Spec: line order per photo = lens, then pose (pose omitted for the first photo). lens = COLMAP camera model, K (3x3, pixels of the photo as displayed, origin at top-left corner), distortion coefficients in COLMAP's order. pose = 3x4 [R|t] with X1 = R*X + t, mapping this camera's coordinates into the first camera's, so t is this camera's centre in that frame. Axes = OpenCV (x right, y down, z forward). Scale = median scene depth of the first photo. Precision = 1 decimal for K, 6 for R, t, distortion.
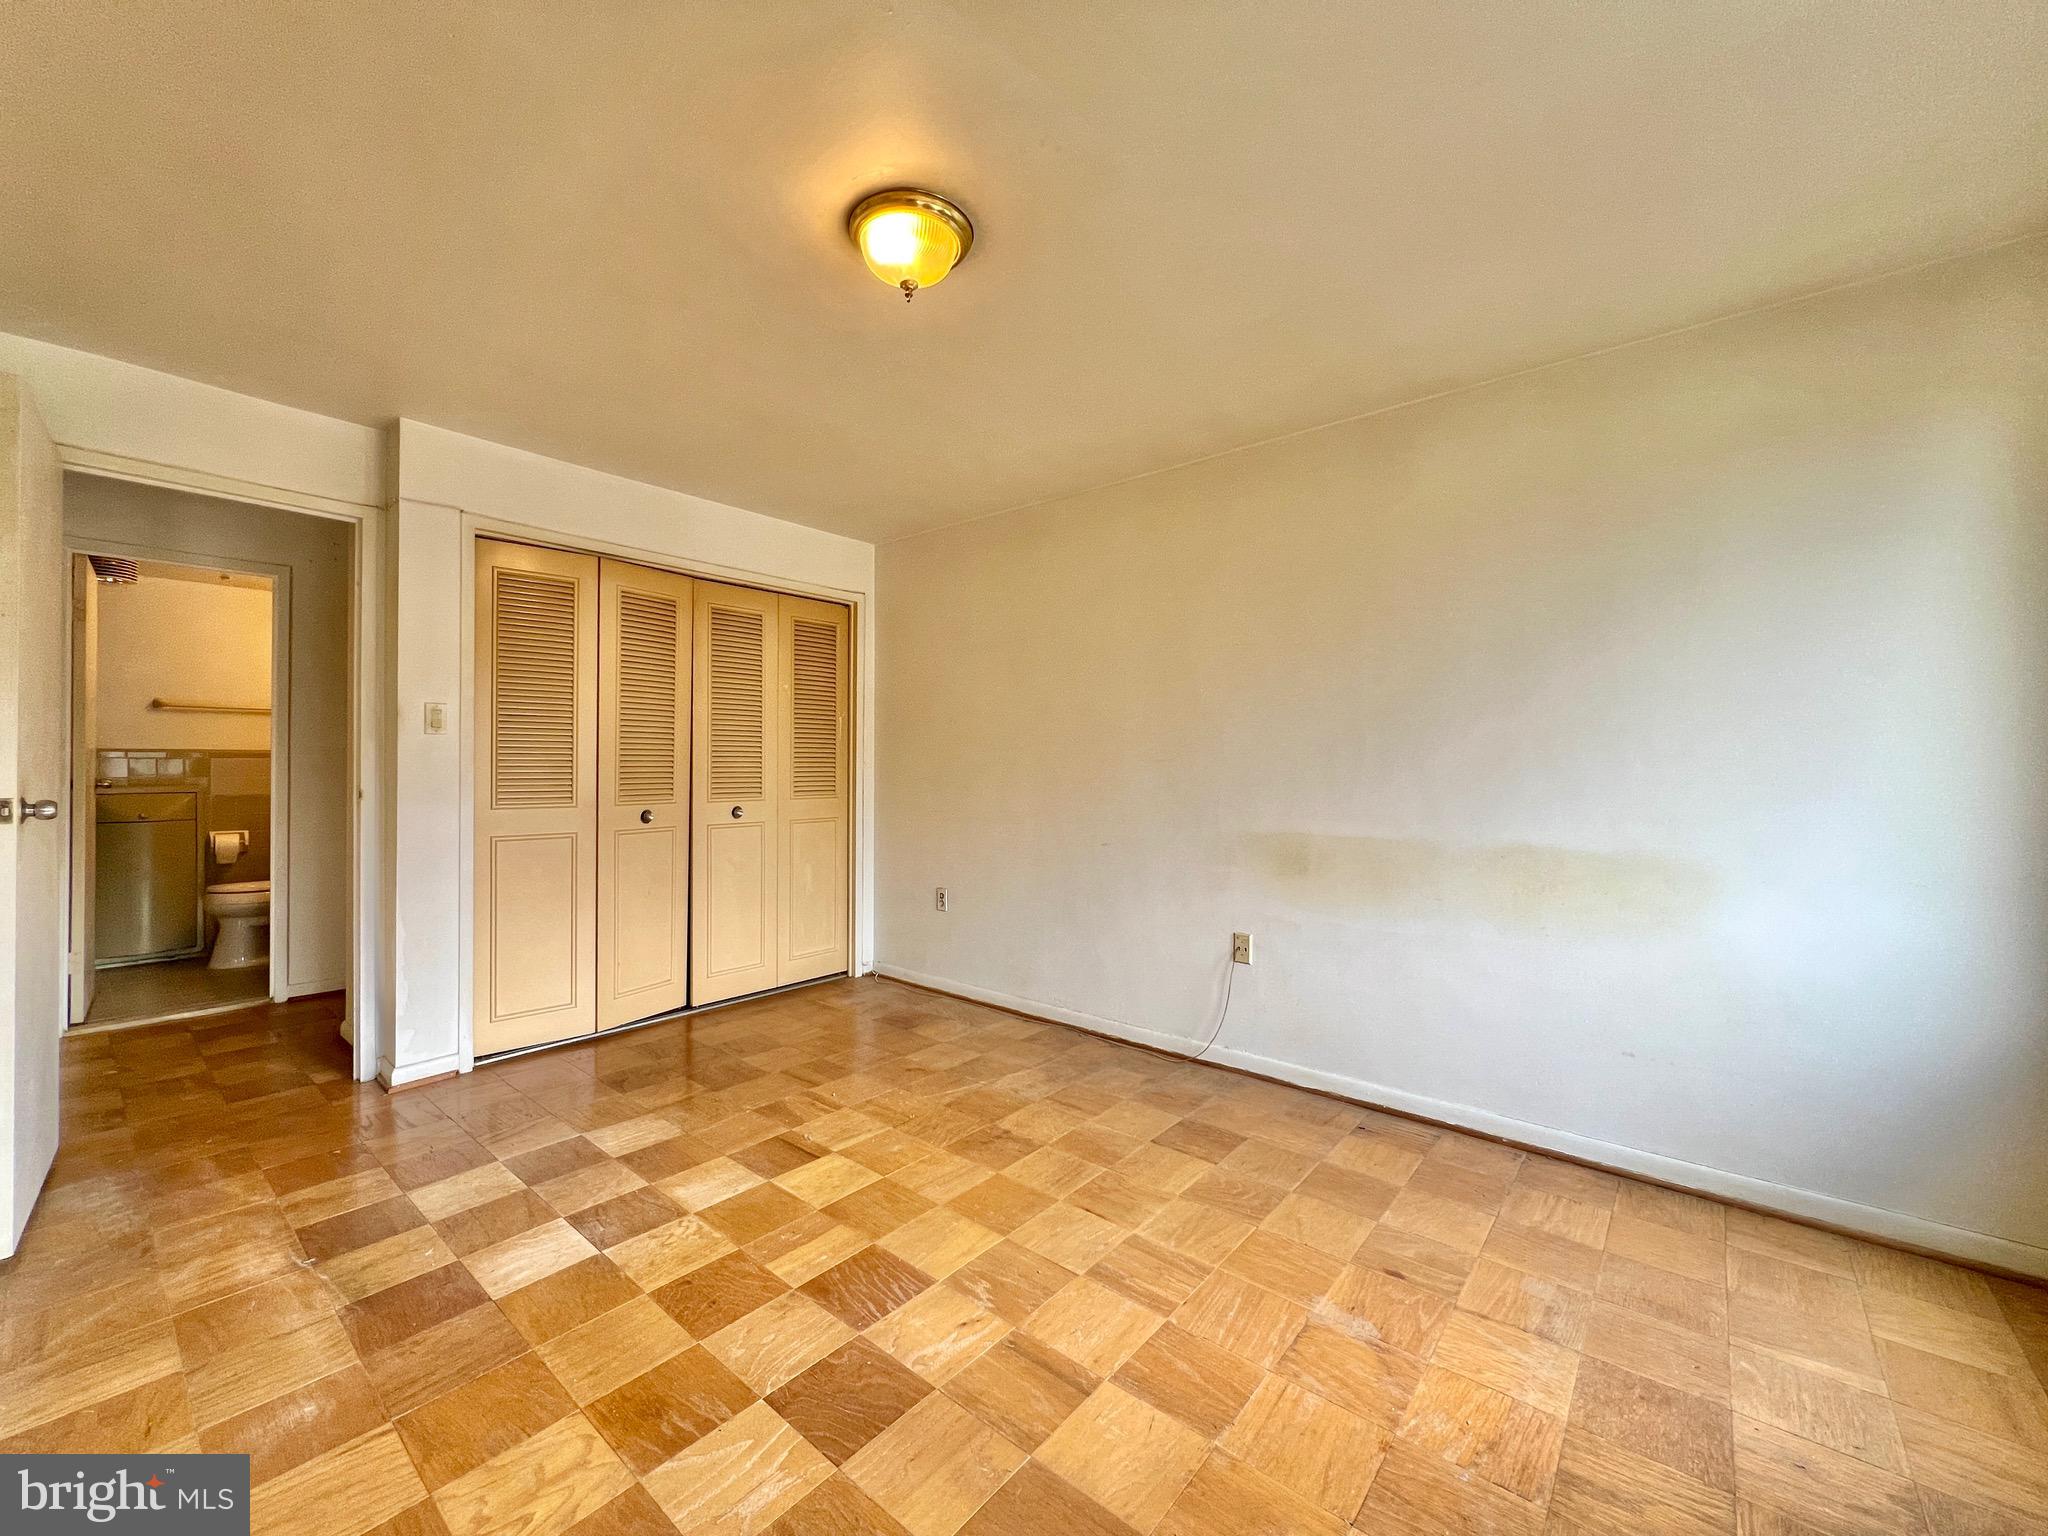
lens RADIAL K [[818.0, 0, 1022.9], [0, 818.0, 764.1], [0, 0, 1]] dist [-0.003096, 0.000267]
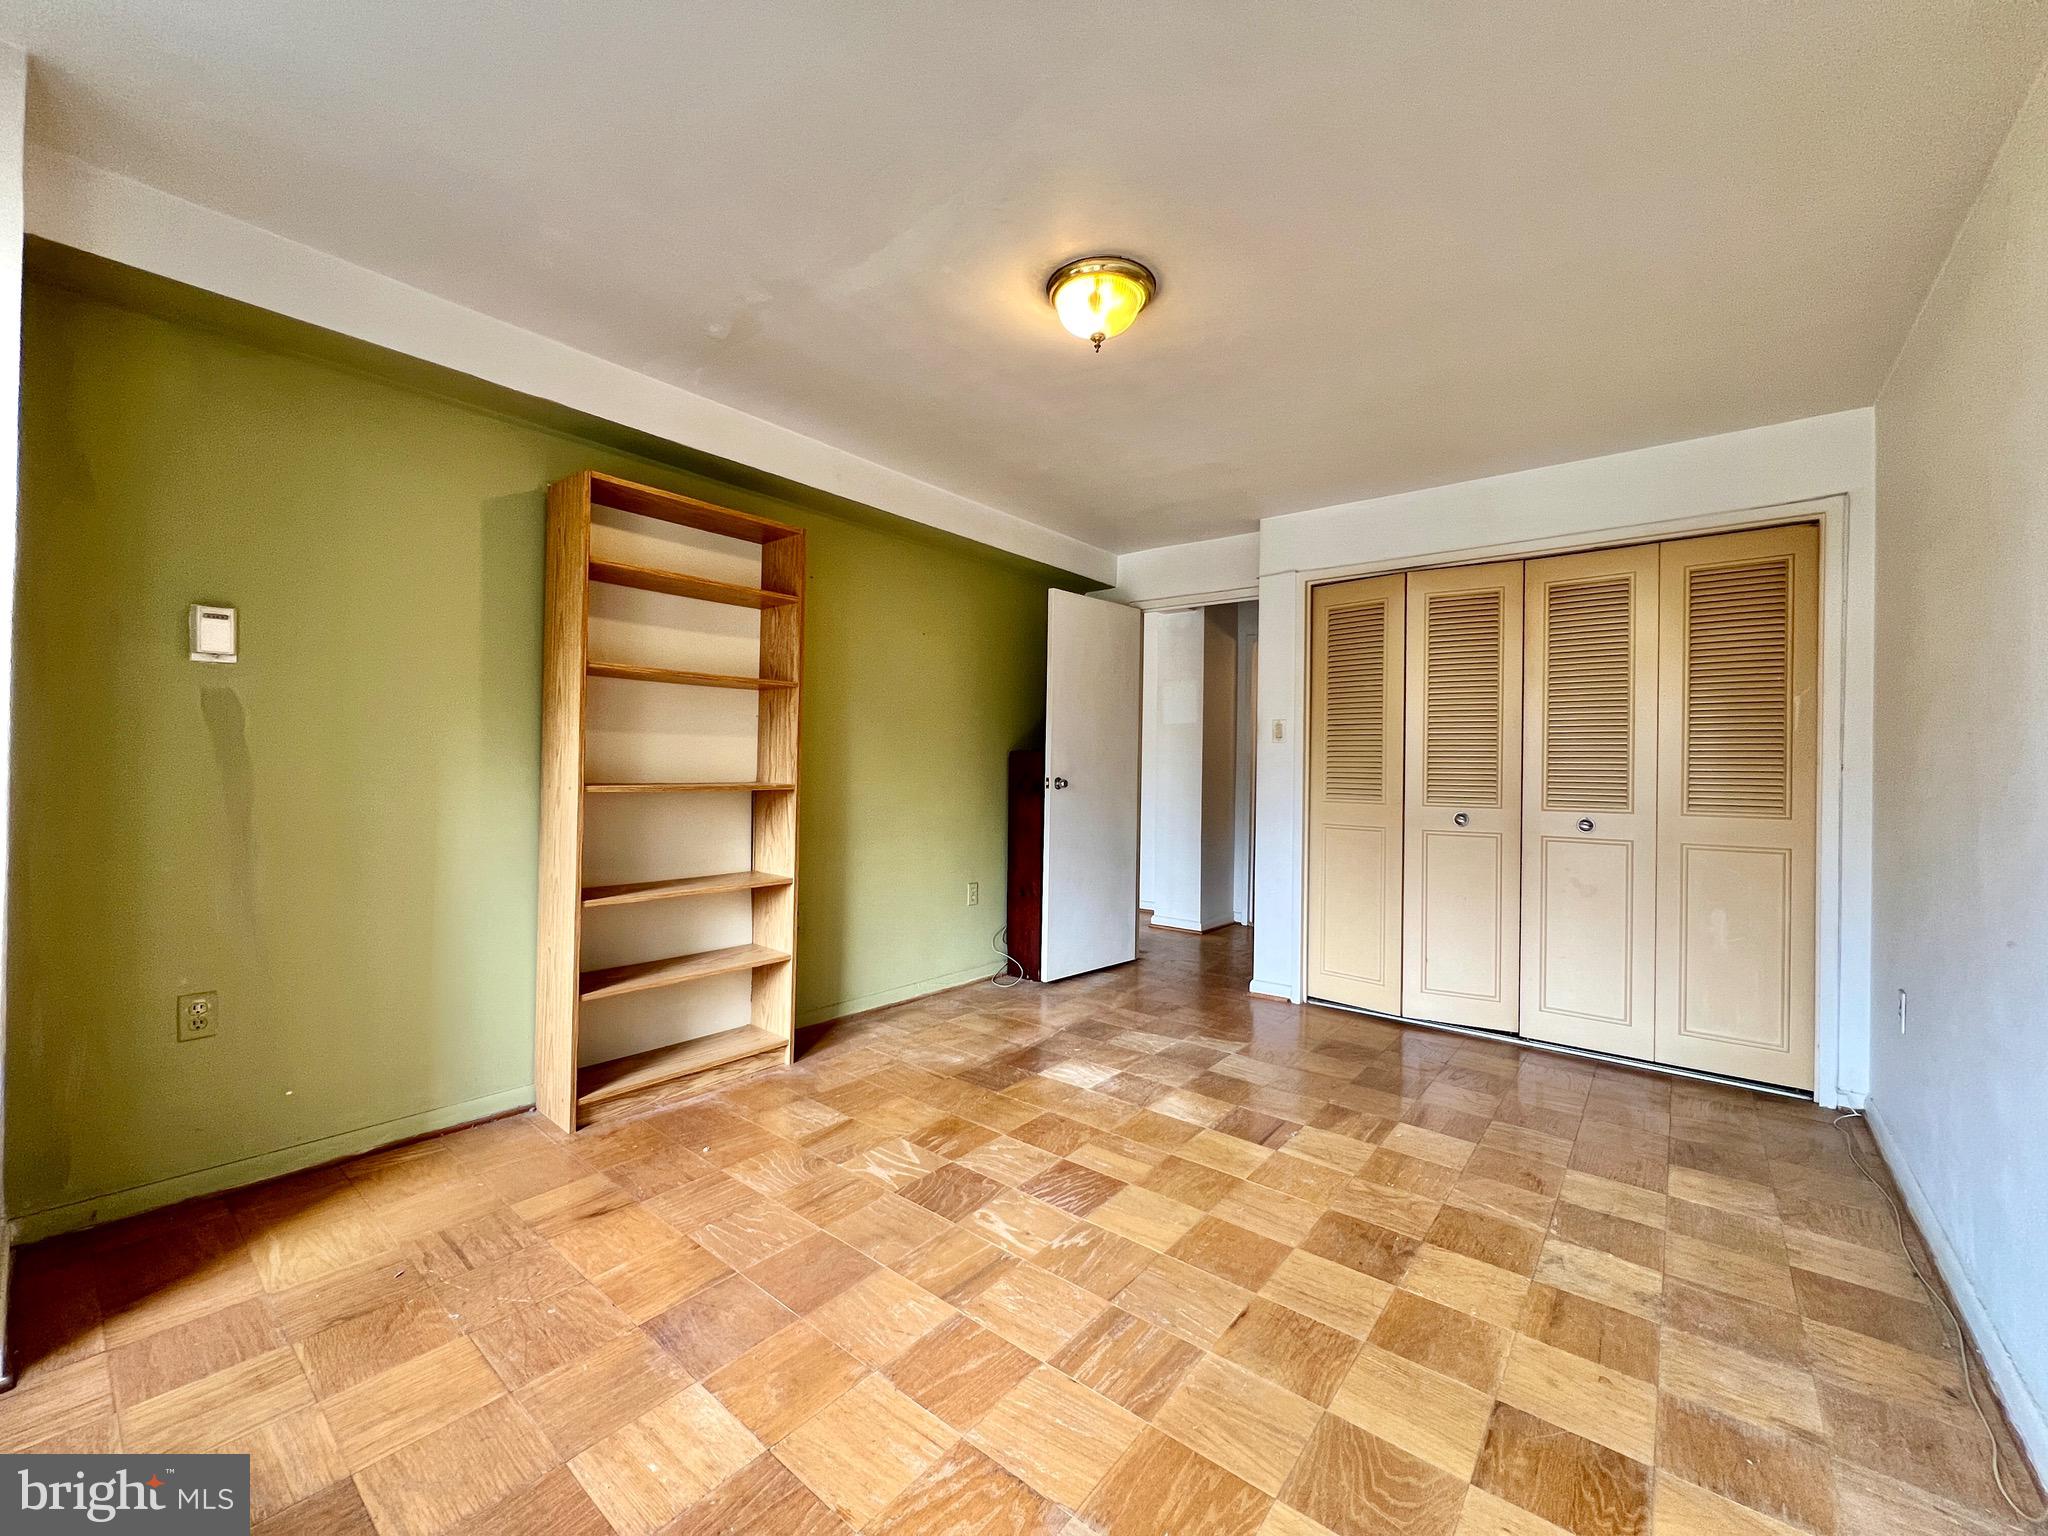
lens RADIAL K [[821.2, 0, 1019.5], [0, 821.2, 767.6], [0, 0, 1]] dist [-0.001261, -0.000117]
pose [[0.013333, -0.003614, -0.999905, 0.680579], [-0.012828, 0.999911, -0.003785, 0.015394], [0.999829, 0.012877, 0.013285, 0.595529]]
